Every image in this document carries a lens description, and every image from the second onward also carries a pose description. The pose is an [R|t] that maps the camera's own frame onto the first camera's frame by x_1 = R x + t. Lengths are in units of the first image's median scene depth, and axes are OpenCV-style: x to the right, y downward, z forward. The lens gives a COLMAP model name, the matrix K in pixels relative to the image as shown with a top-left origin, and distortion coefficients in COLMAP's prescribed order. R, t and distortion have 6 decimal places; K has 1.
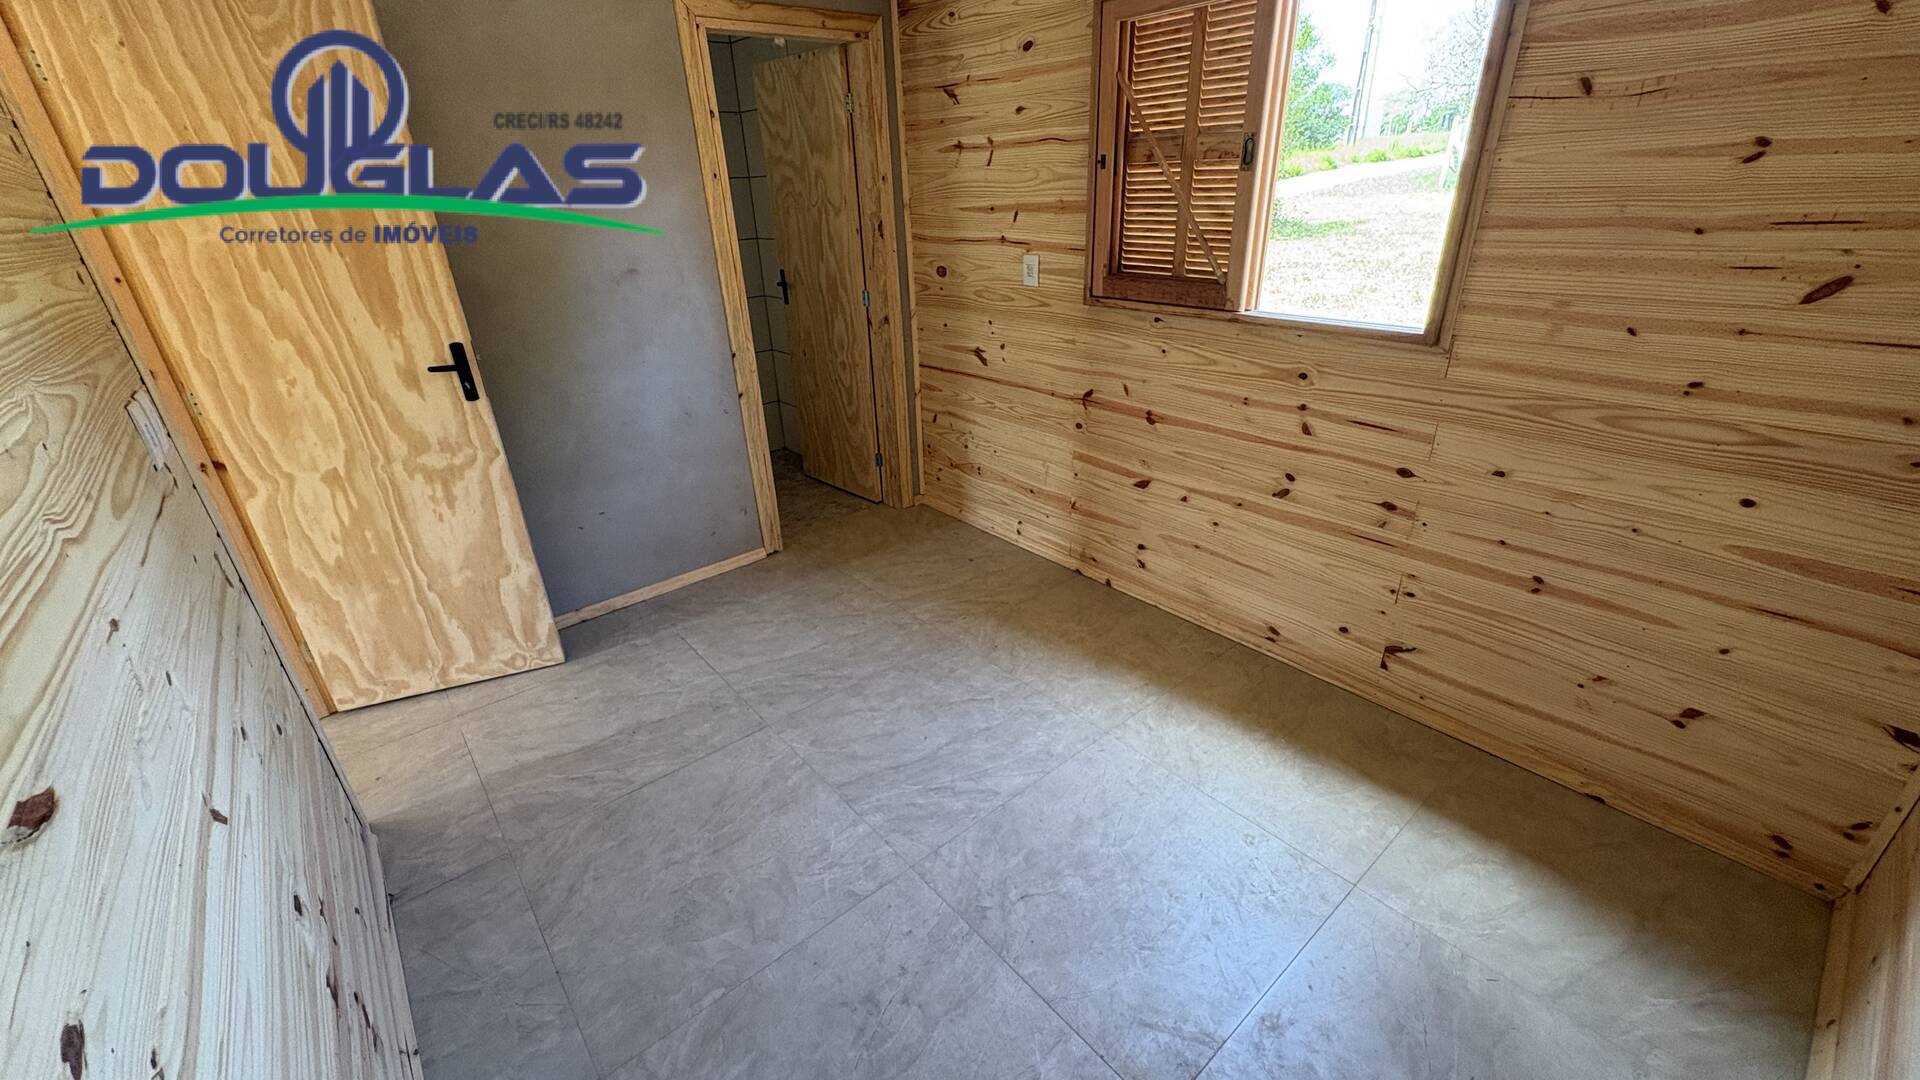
lens RADIAL K [[762.1, 0, 956.6], [0, 762.1, 543.8], [0, 0, 1]] dist [0.001040, 0.000516]
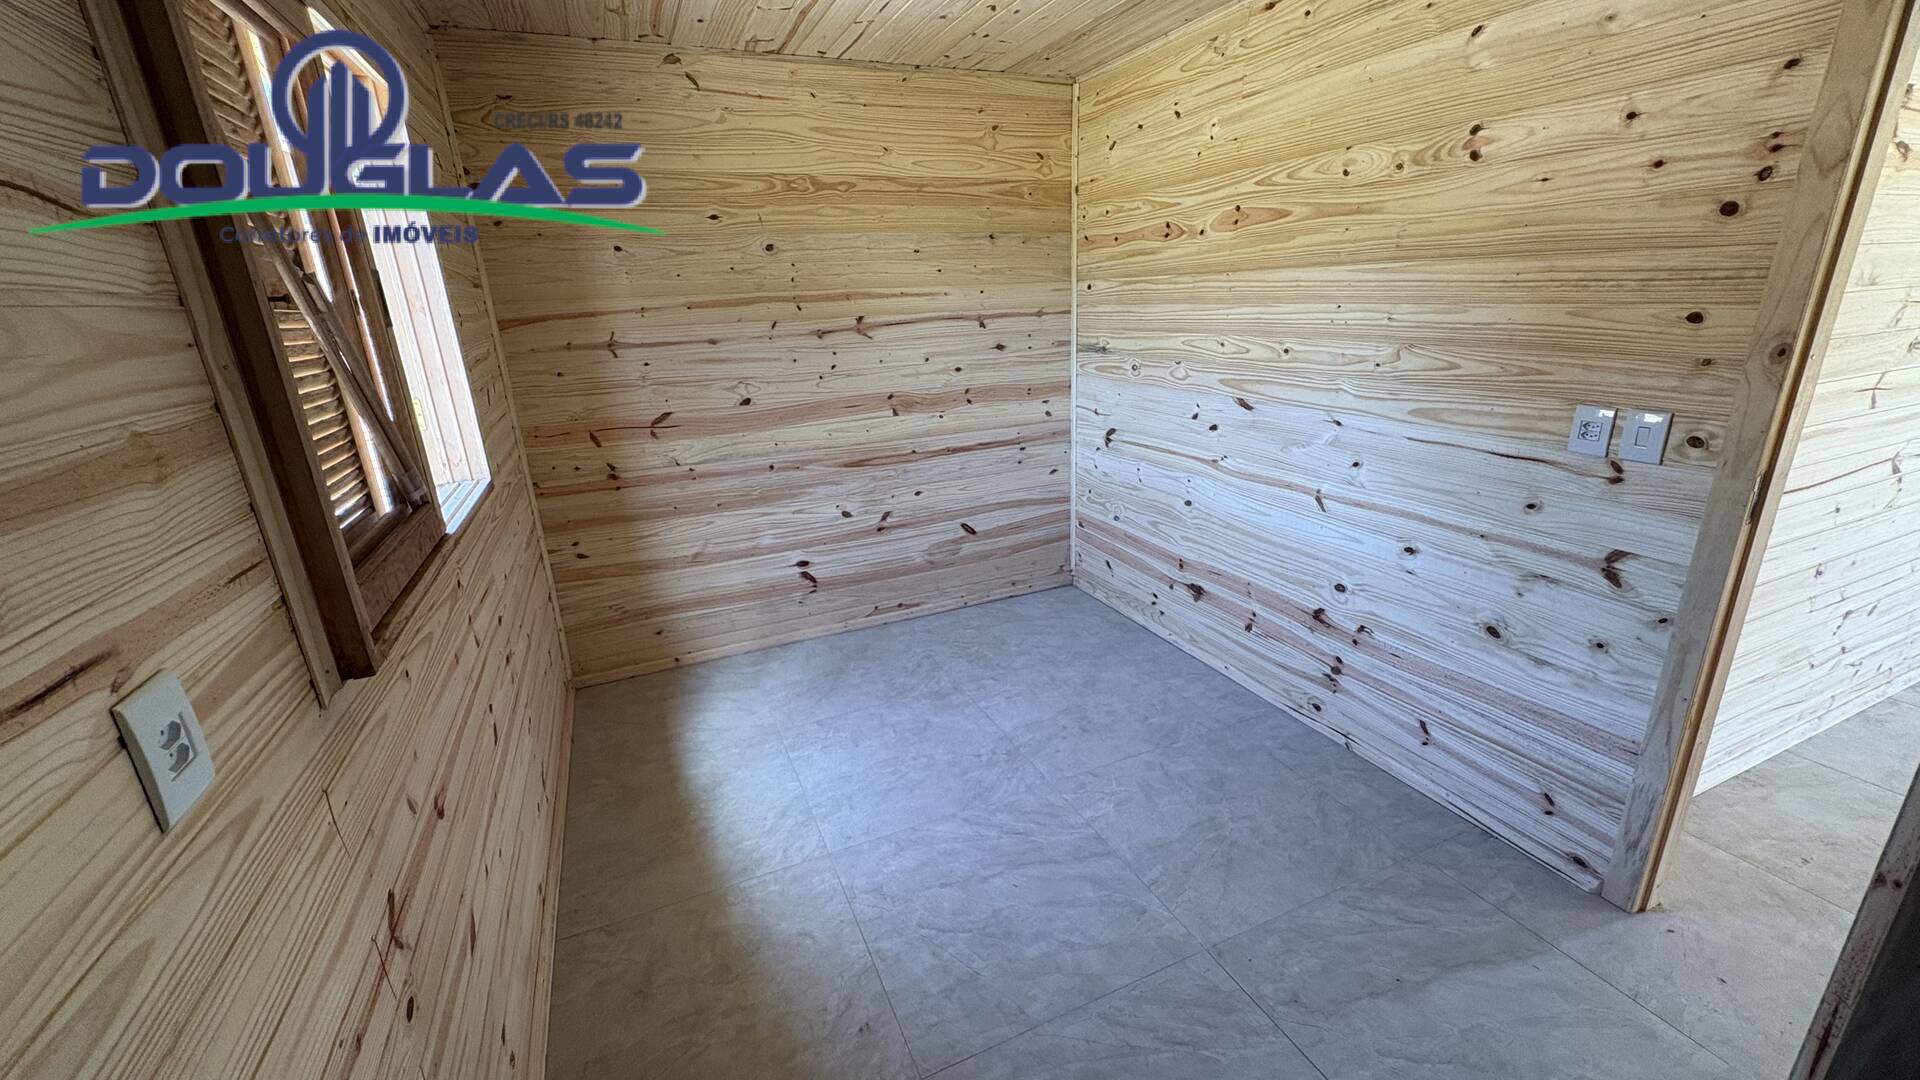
lens RADIAL K [[762.1, 0, 956.6], [0, 762.1, 543.8], [0, 0, 1]] dist [0.001040, 0.000516]
pose [[-0.955545, -0.016250, 0.294399, -0.235574], [0.191206, 0.725914, 0.660674, -0.647121], [-0.224444, 0.687594, -0.690536, 1.365698]]
